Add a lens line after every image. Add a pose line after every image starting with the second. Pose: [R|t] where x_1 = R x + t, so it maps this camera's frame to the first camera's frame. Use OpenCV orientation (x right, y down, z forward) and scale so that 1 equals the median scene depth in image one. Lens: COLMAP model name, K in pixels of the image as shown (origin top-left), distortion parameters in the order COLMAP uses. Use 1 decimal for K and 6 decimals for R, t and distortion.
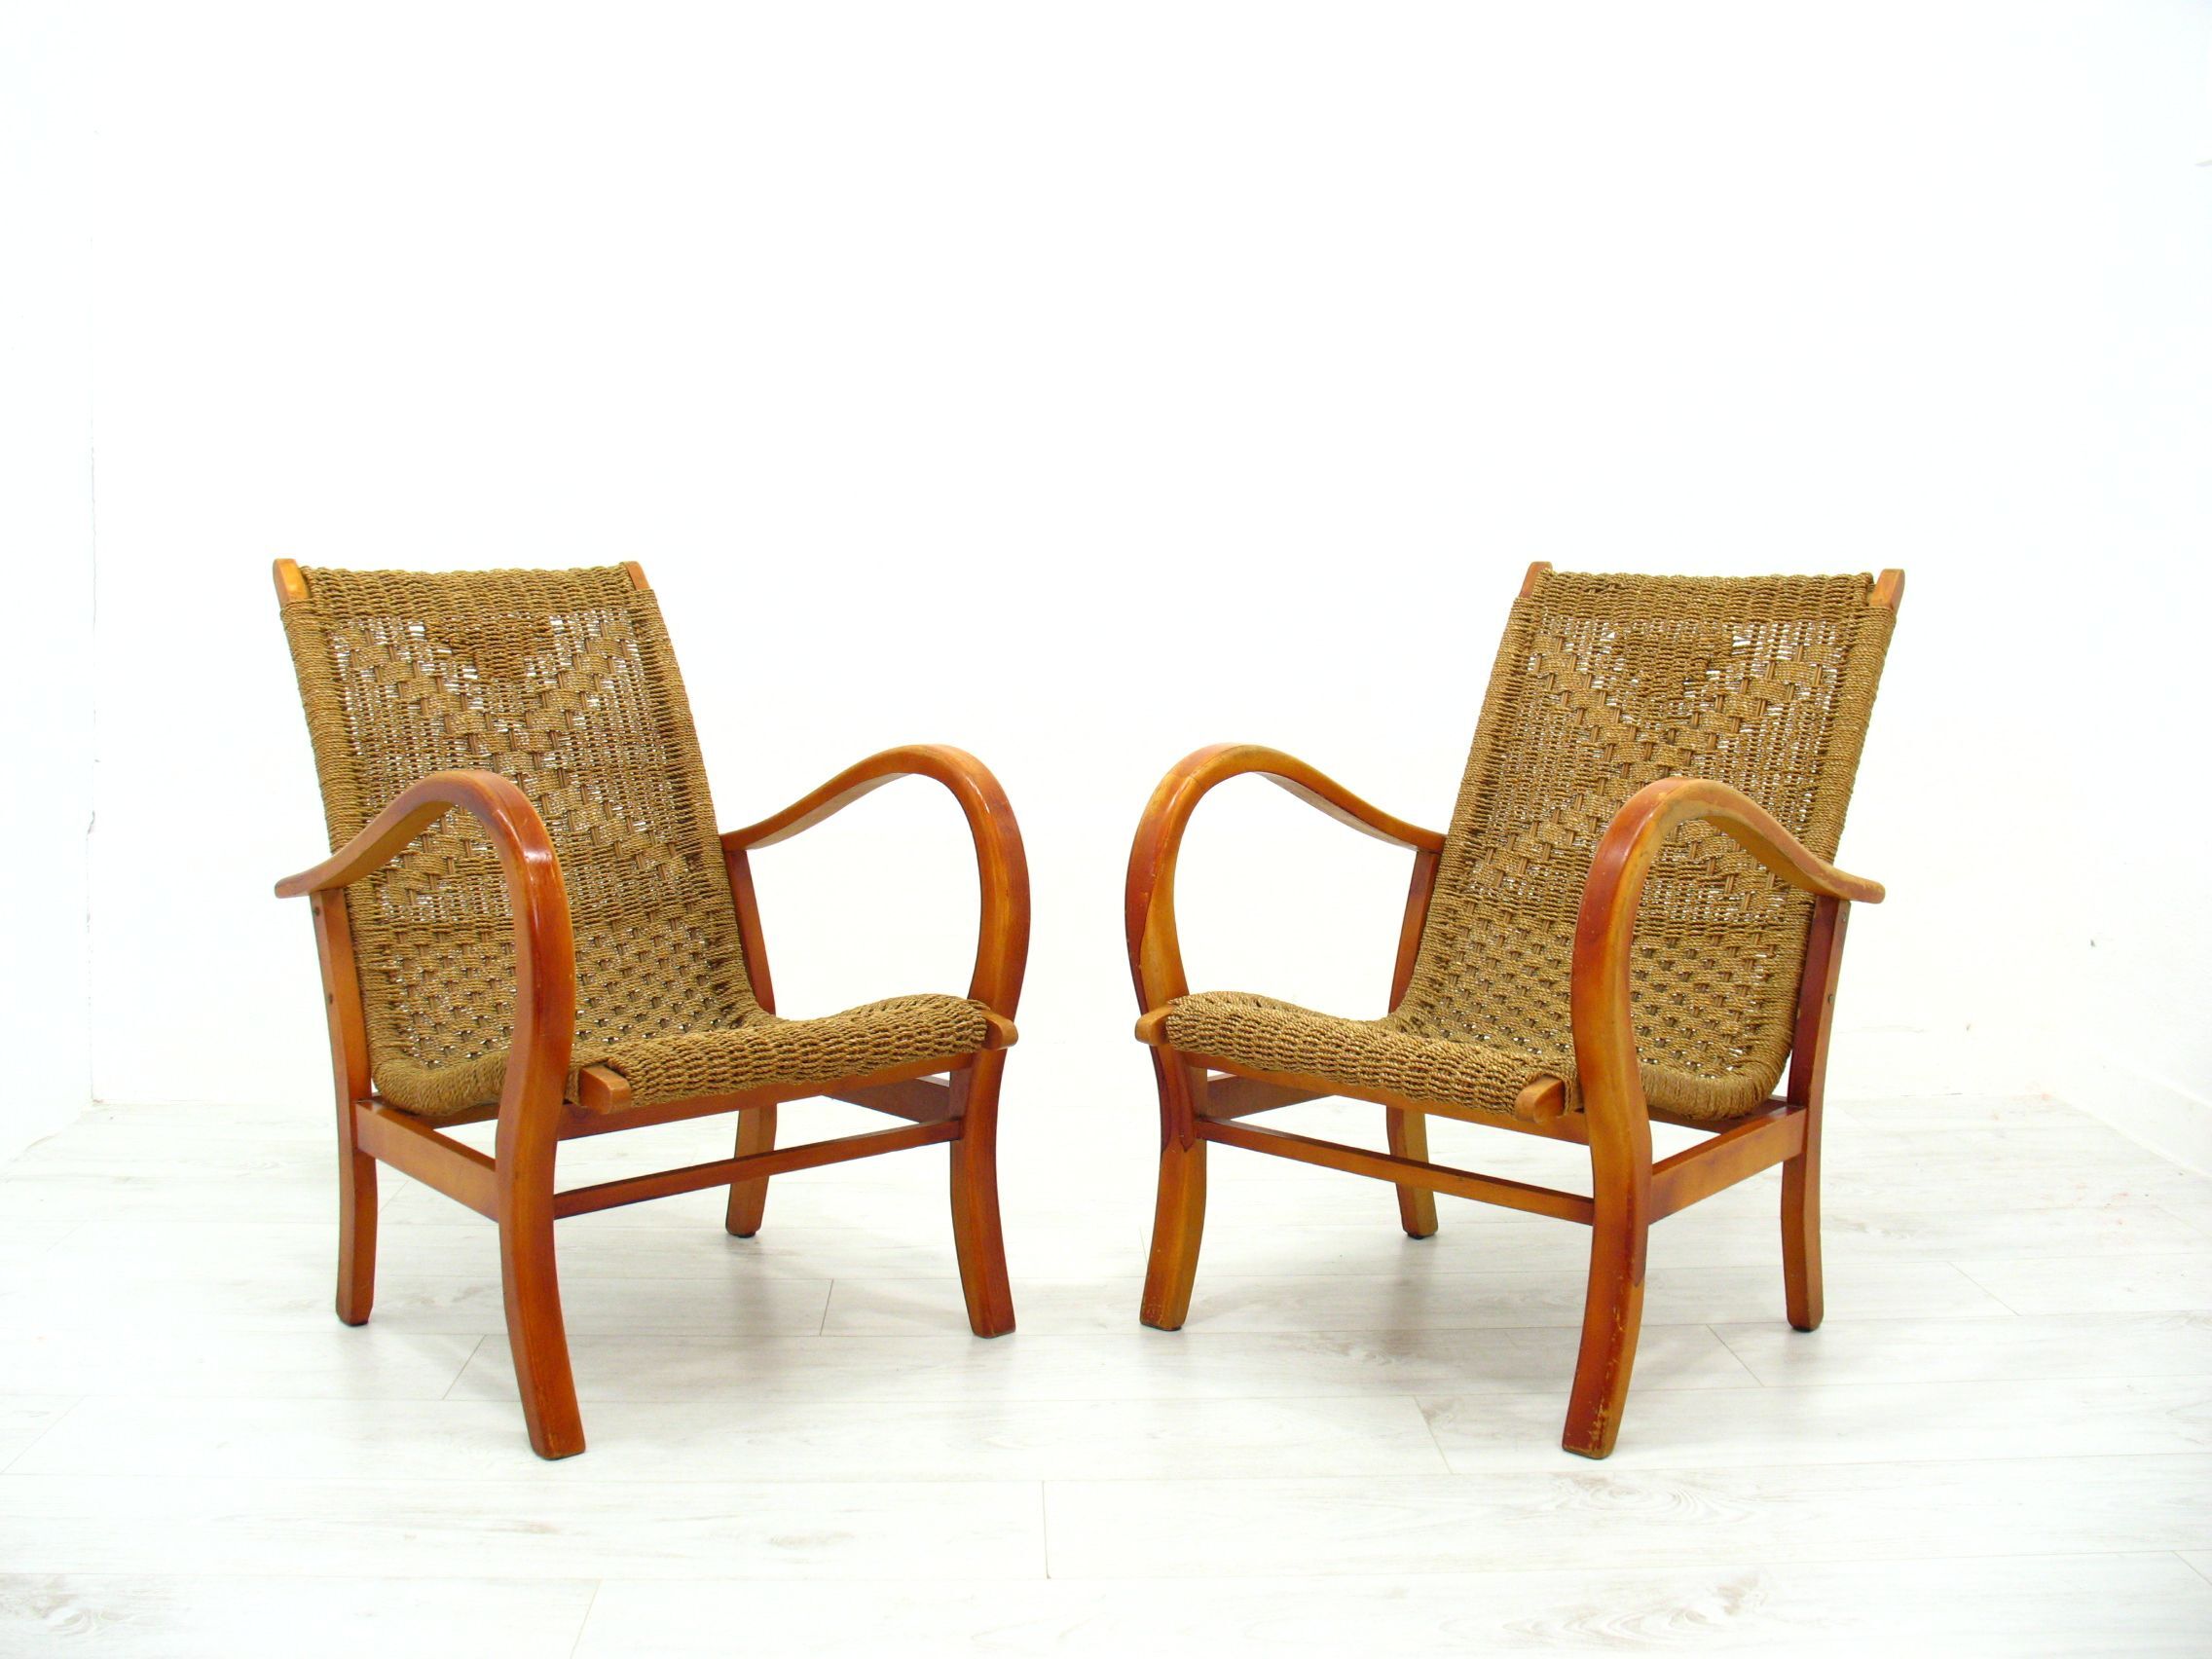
lens RADIAL K [[2275.7, 0, 1095.5], [0, 2275.7, 835.6], [0, 0, 1]] dist [-0.183110, 0.203351]
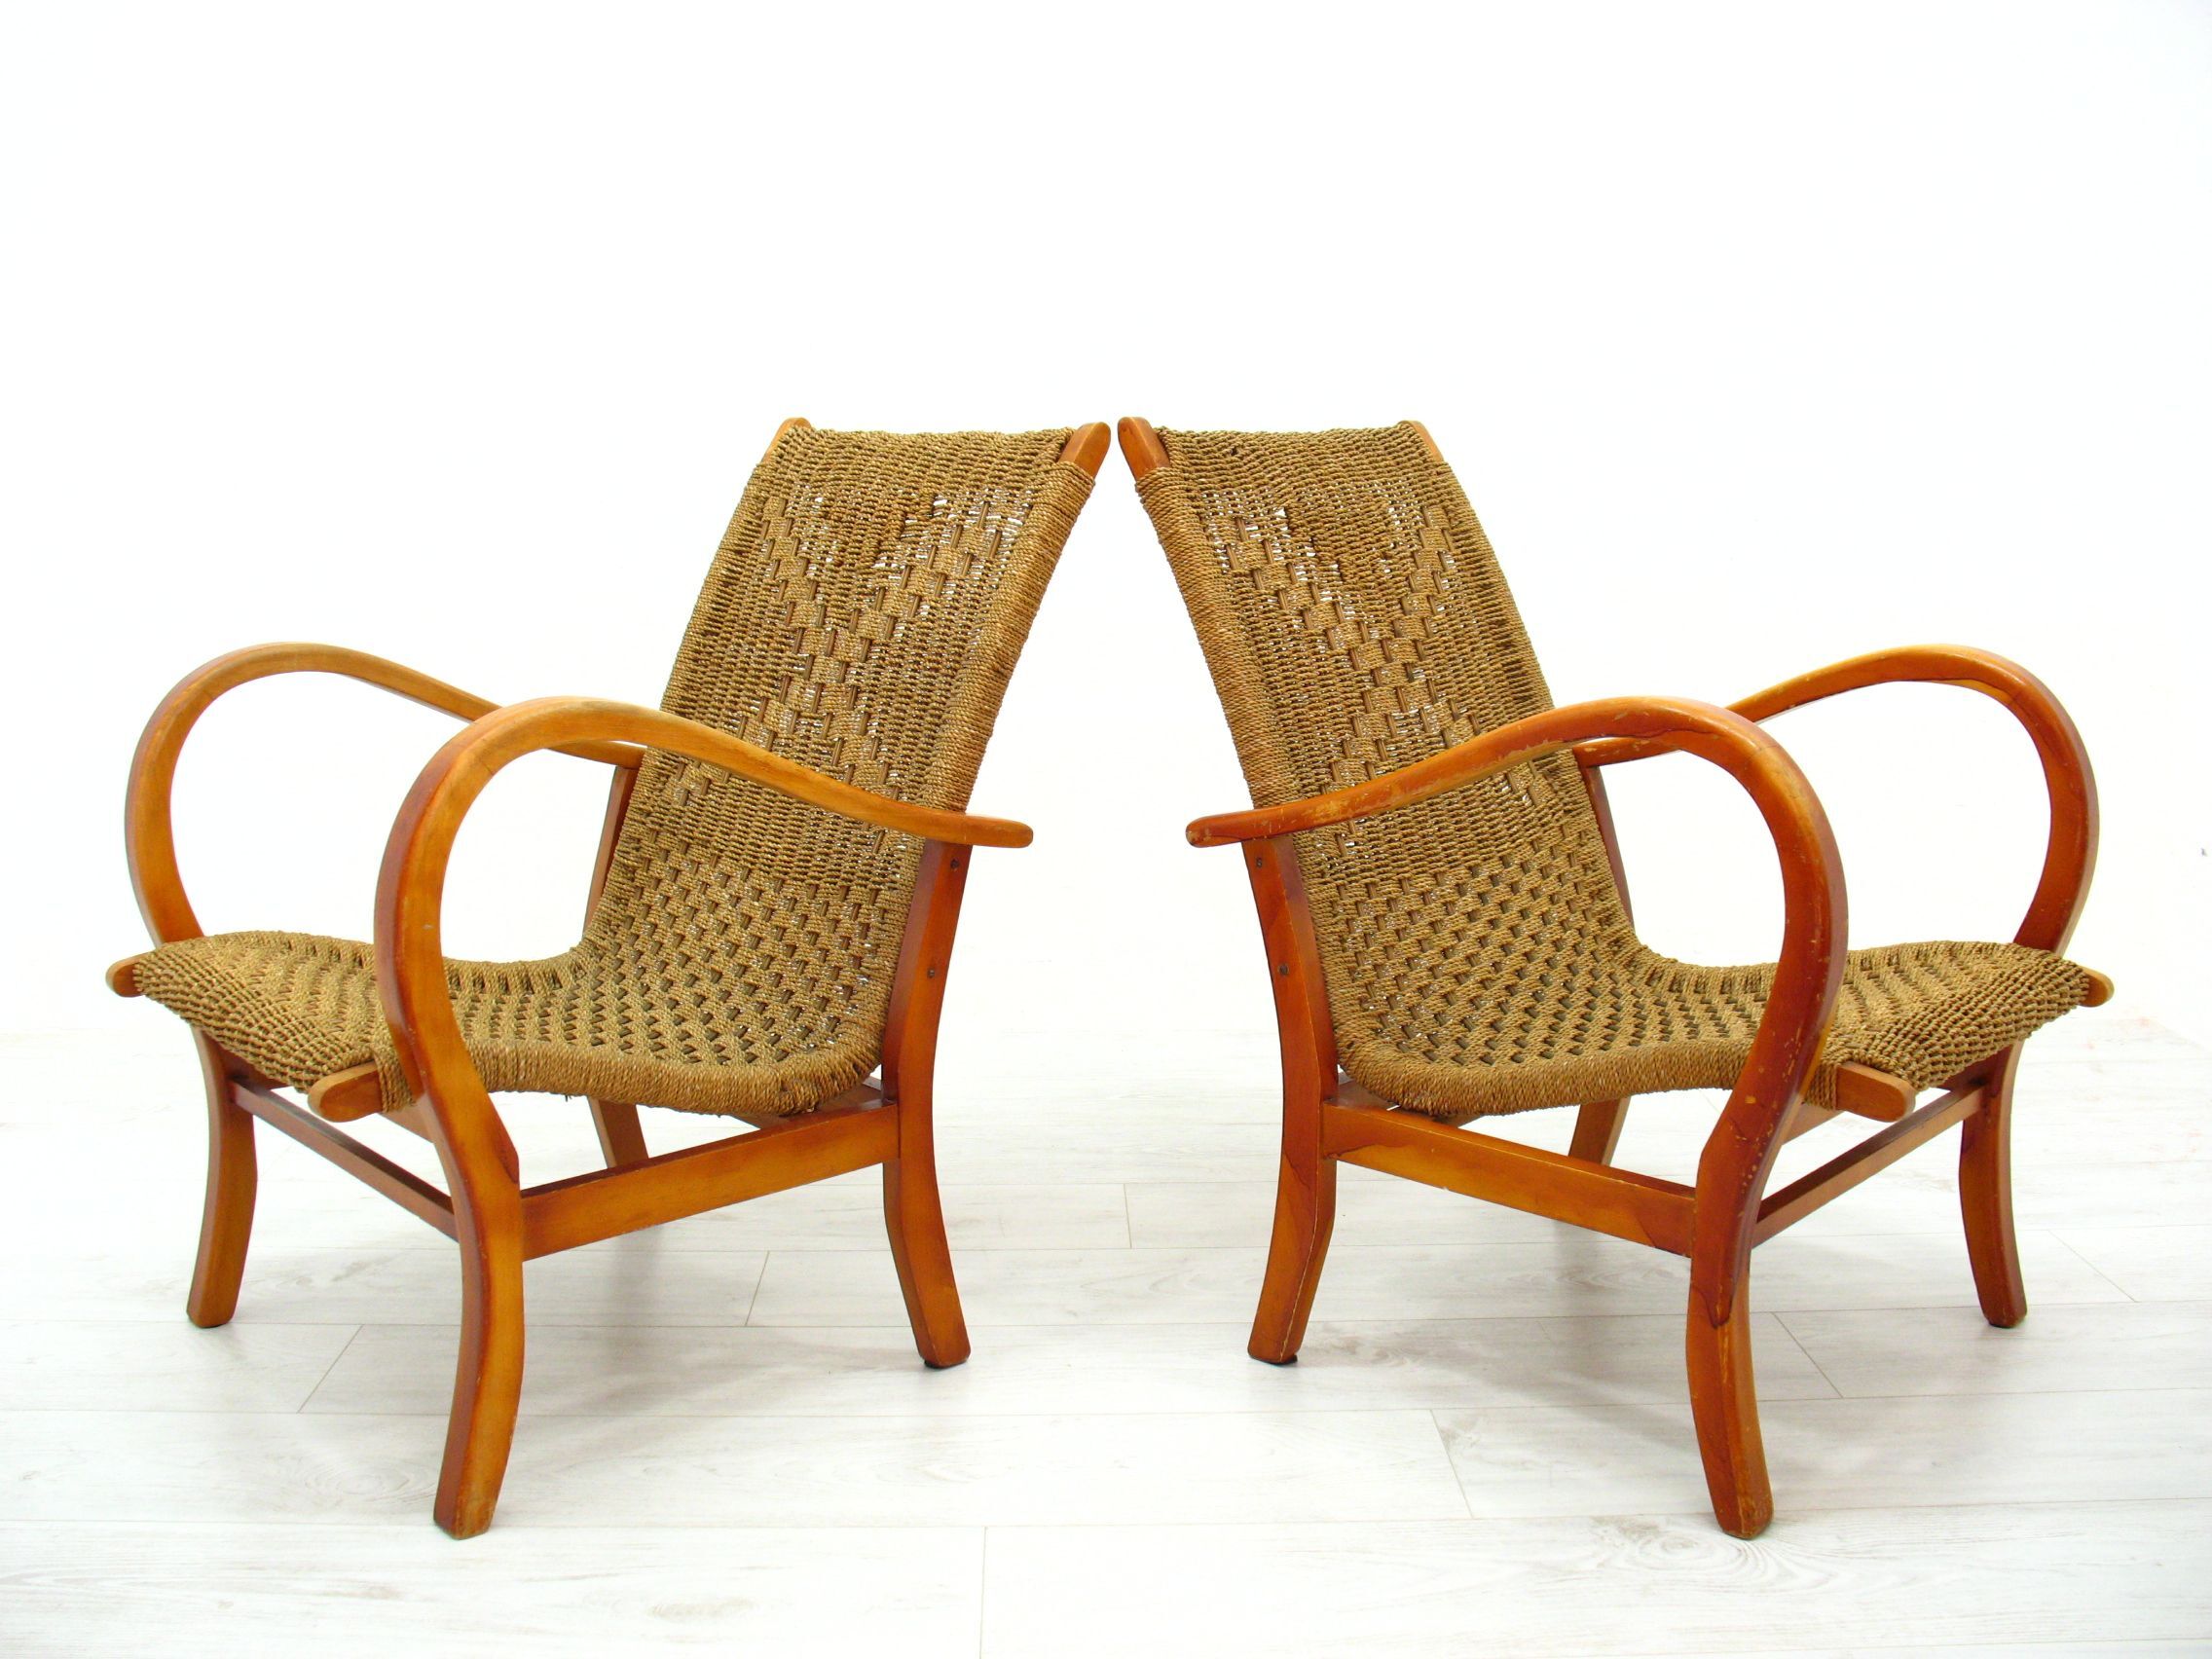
lens RADIAL K [[2275.7, 0, 1095.5], [0, 2275.7, 835.6], [0, 0, 1]] dist [-0.183110, 0.203351]
pose [[0.997341, -0.009712, 0.072222, -0.211125], [0.005748, 0.998476, 0.054892, -0.030691], [-0.072645, -0.054331, 0.995877, 0.290900]]
